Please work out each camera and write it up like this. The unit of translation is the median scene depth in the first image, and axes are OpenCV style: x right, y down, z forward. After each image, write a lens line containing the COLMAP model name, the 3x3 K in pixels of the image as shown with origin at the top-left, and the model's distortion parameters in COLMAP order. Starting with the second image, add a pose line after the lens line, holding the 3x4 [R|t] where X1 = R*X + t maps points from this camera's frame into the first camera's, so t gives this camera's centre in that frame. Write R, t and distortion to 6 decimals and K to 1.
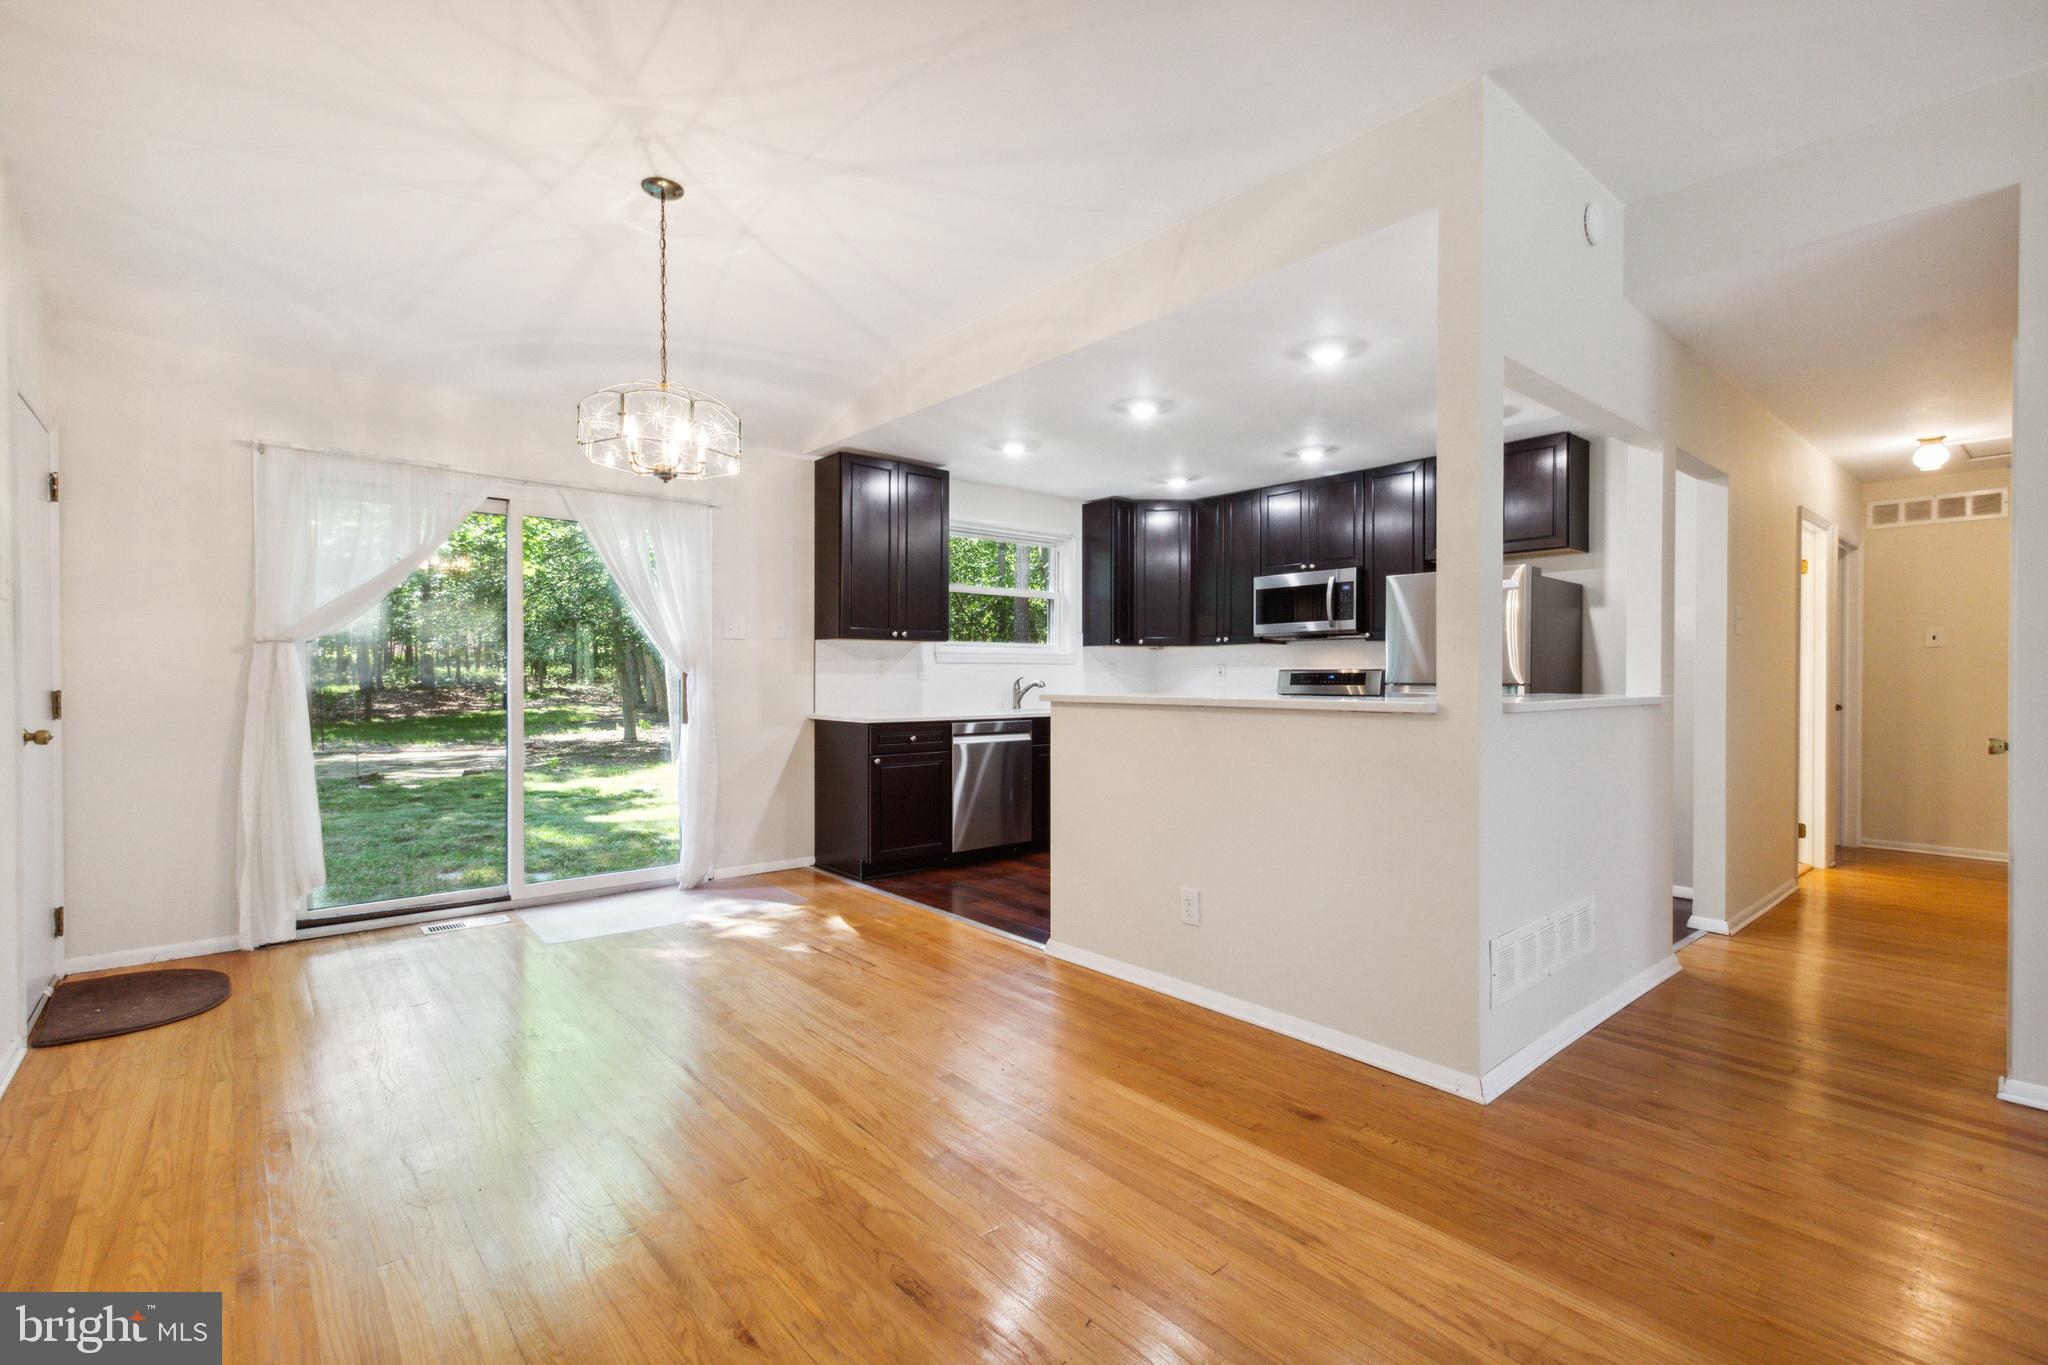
lens RADIAL K [[924.6, 0, 1016.8], [0, 924.6, 671.0], [0, 0, 1]] dist [0.004018, -0.001502]
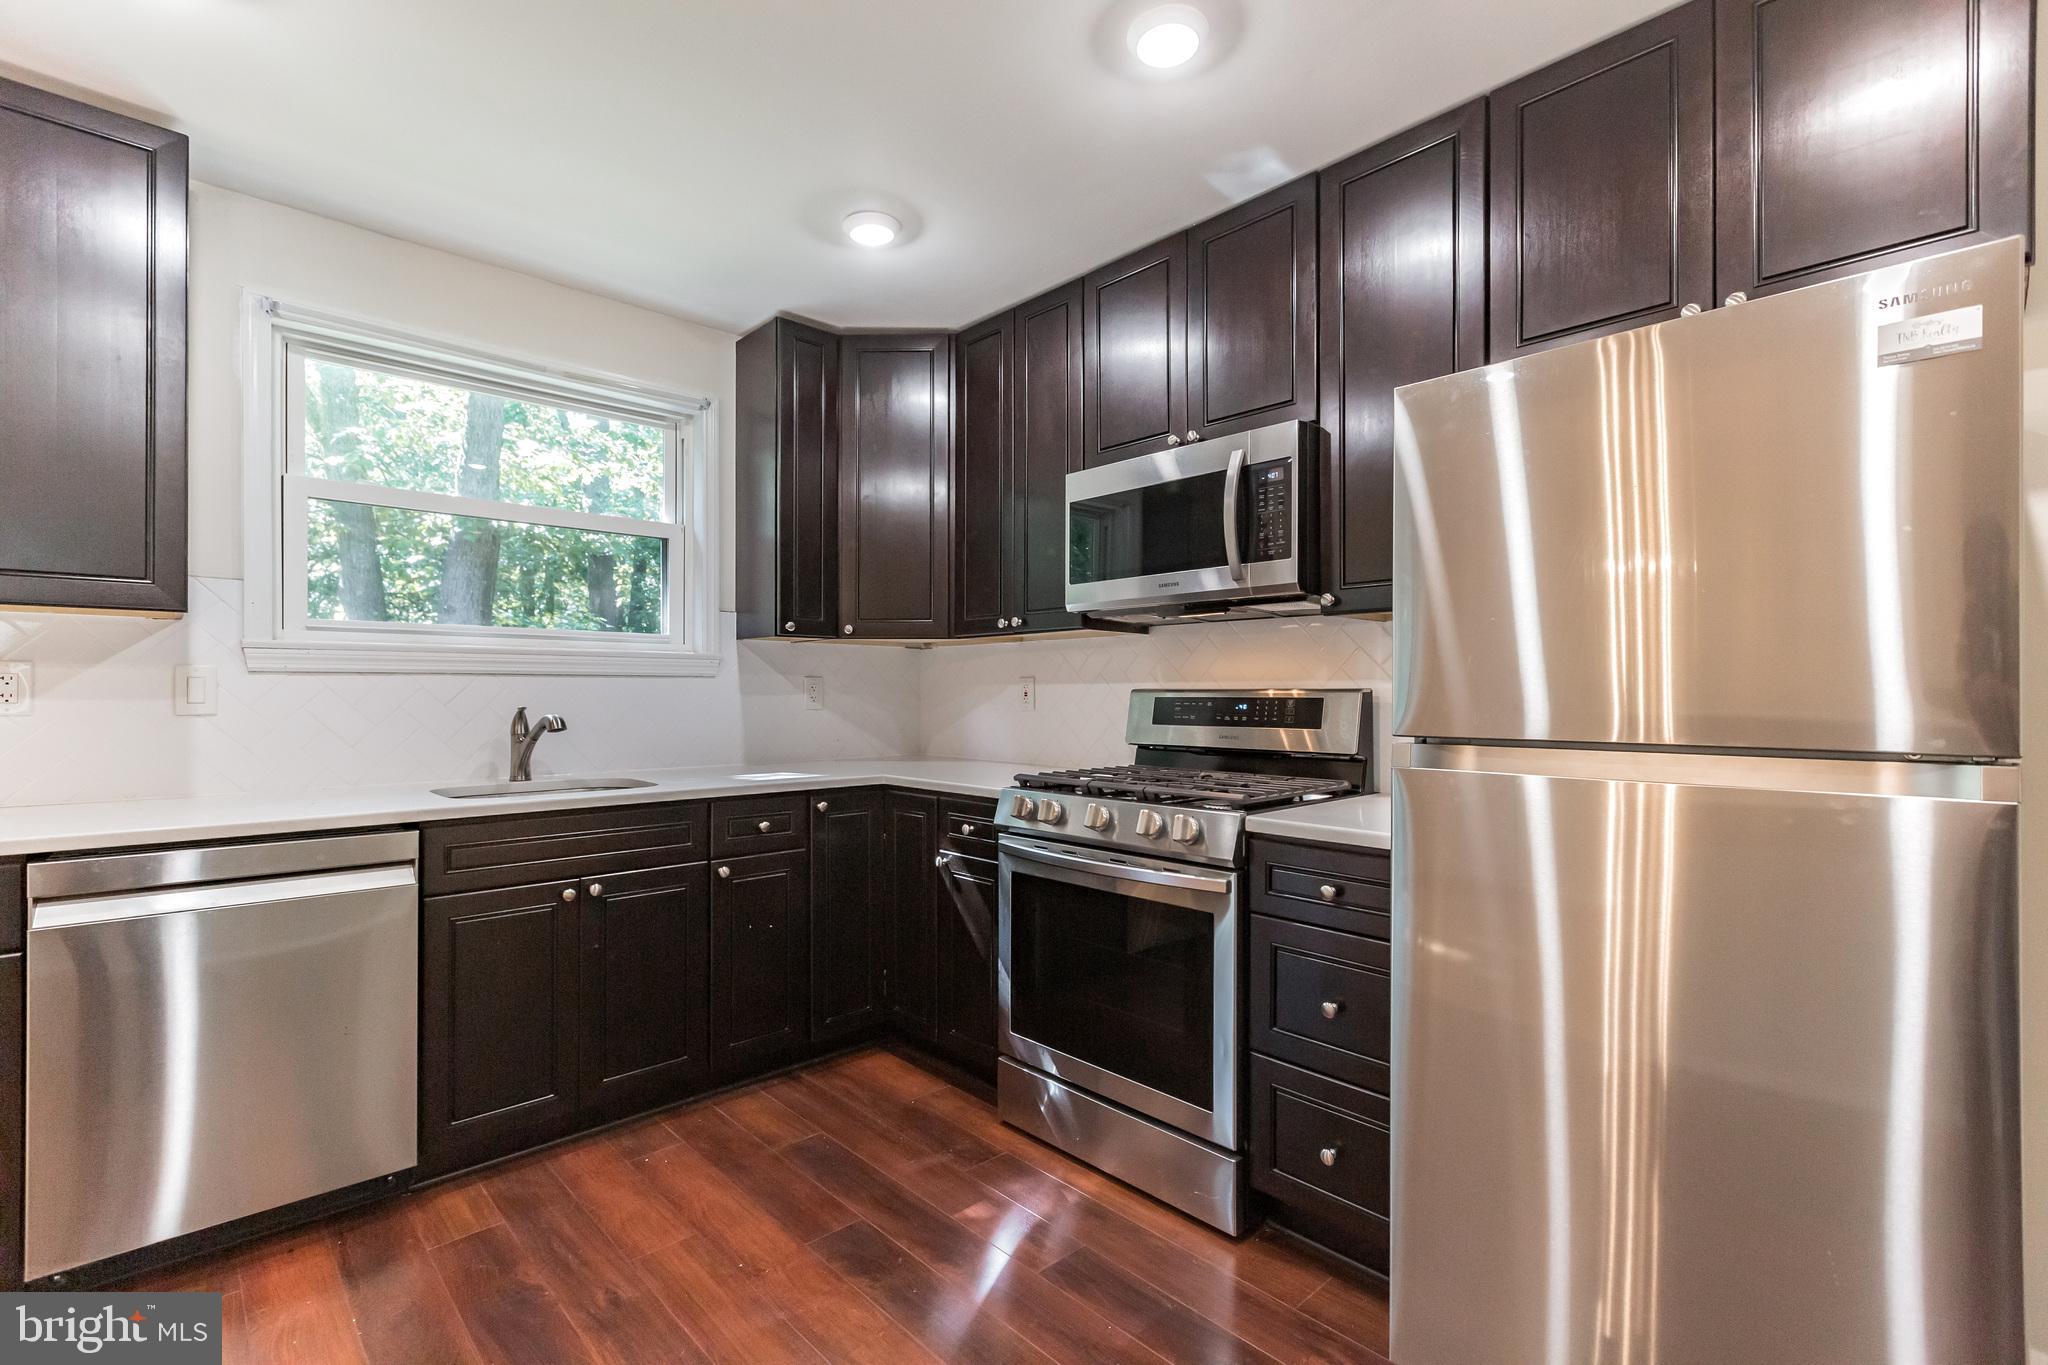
lens RADIAL K [[924.6, 0, 1027.9], [0, 924.6, 690.4], [0, 0, 1]] dist [0.004018, -0.001502]
pose [[0.998257, -0.000778, 0.059004, 0.231389], [0.000775, 1.000000, 0.000084, -0.001129], [-0.059004, -0.000038, 0.998258, 0.622139]]
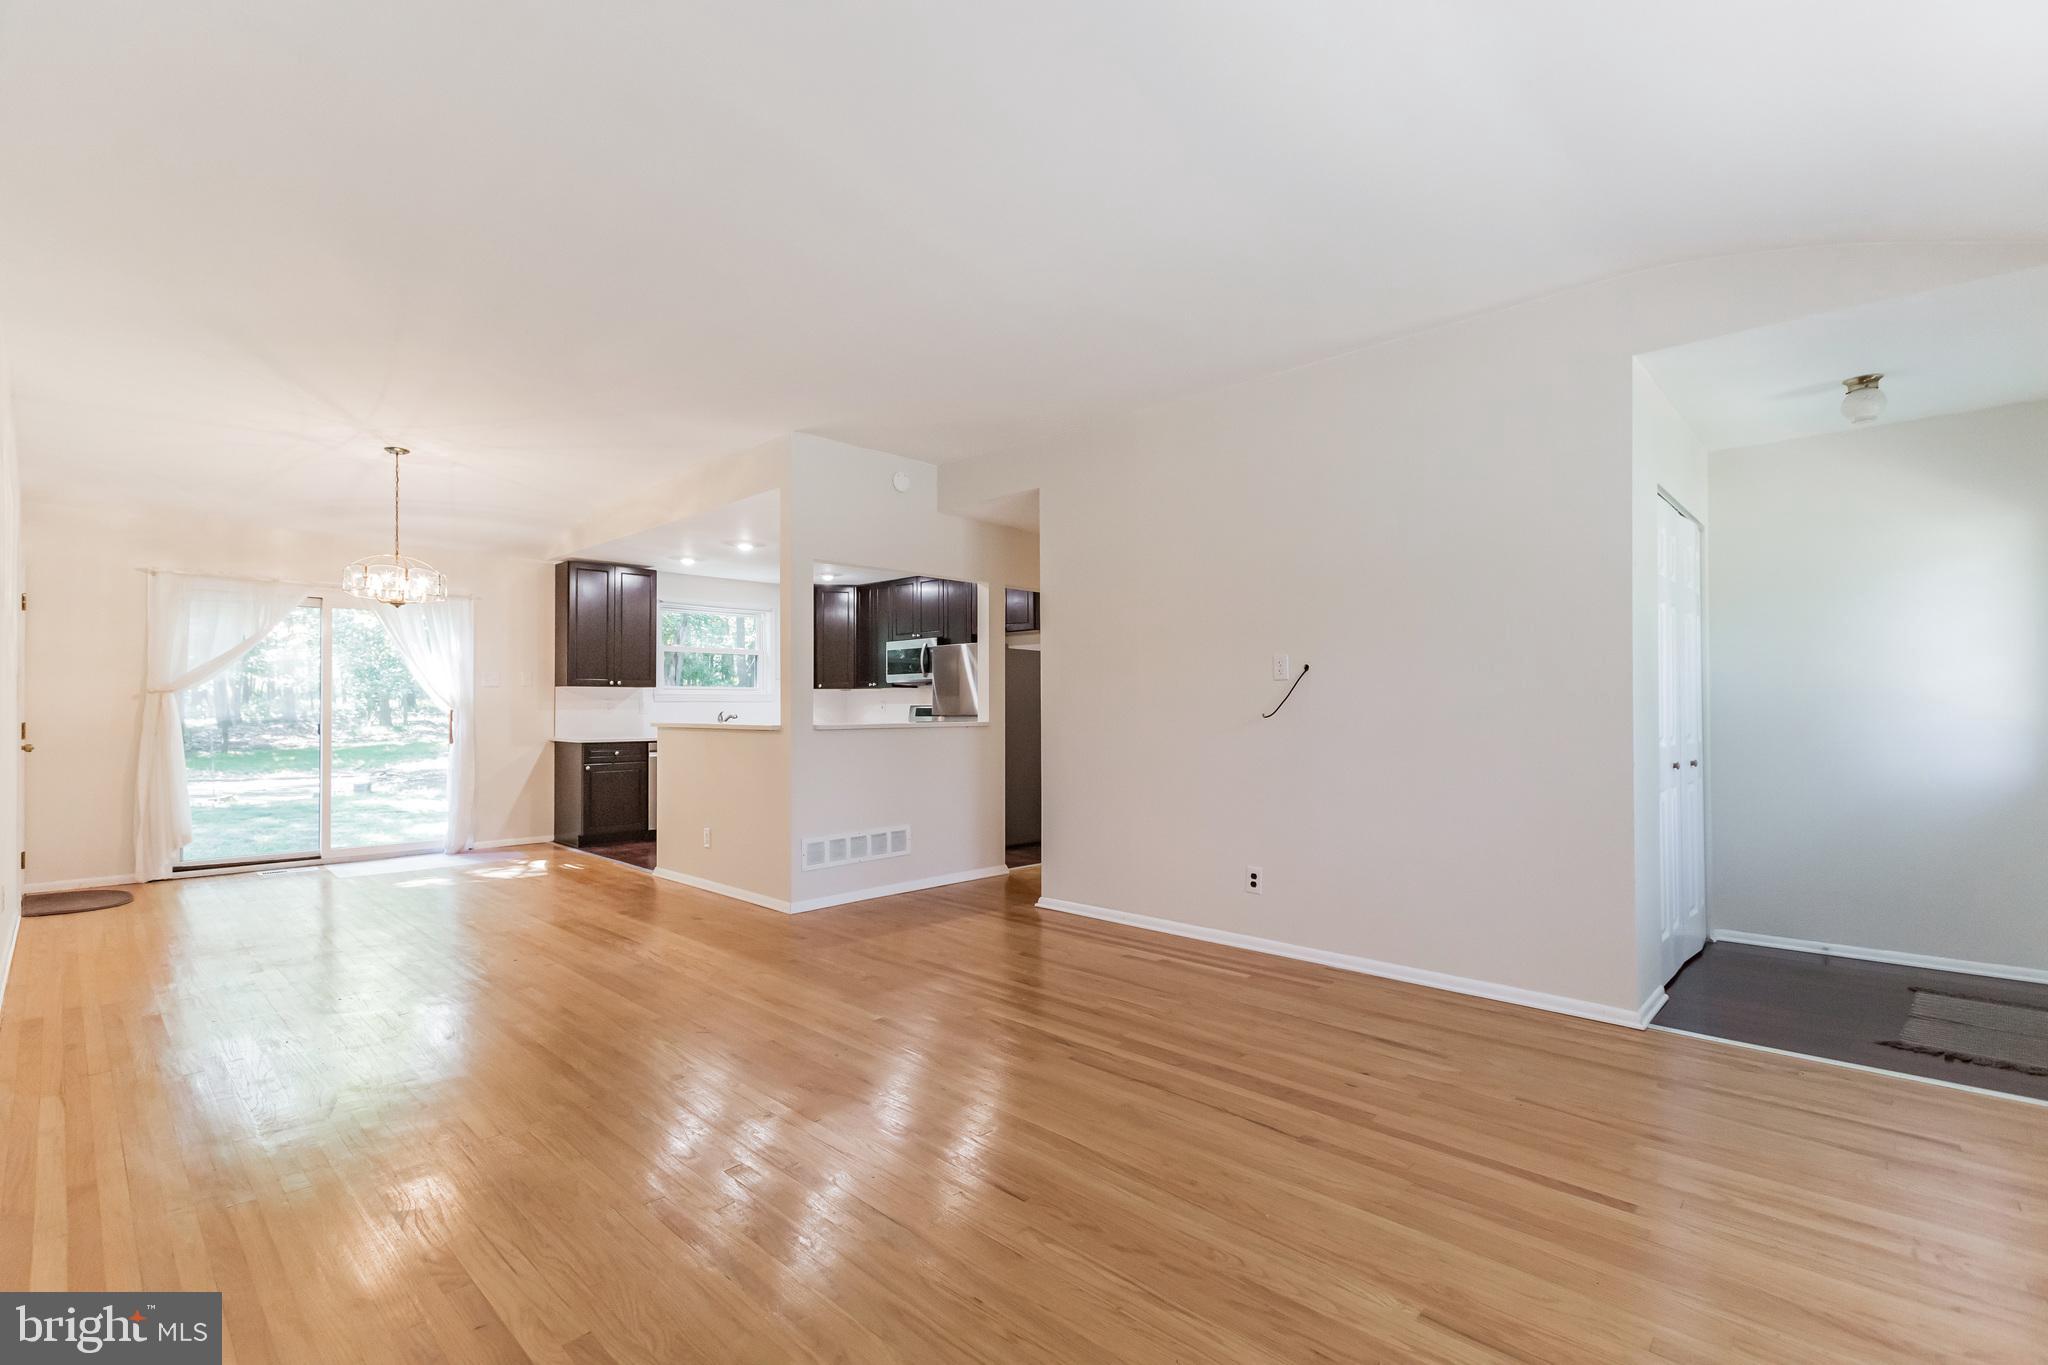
lens RADIAL K [[924.6, 0, 1023.5], [0, 924.6, 688.9], [0, 0, 1]] dist [0.004018, -0.001502]
pose [[0.995060, -0.000326, 0.099279, 0.354234], [0.001724, 0.999901, -0.013990, -0.007944], [-0.099265, 0.014092, 0.994961, -0.501119]]
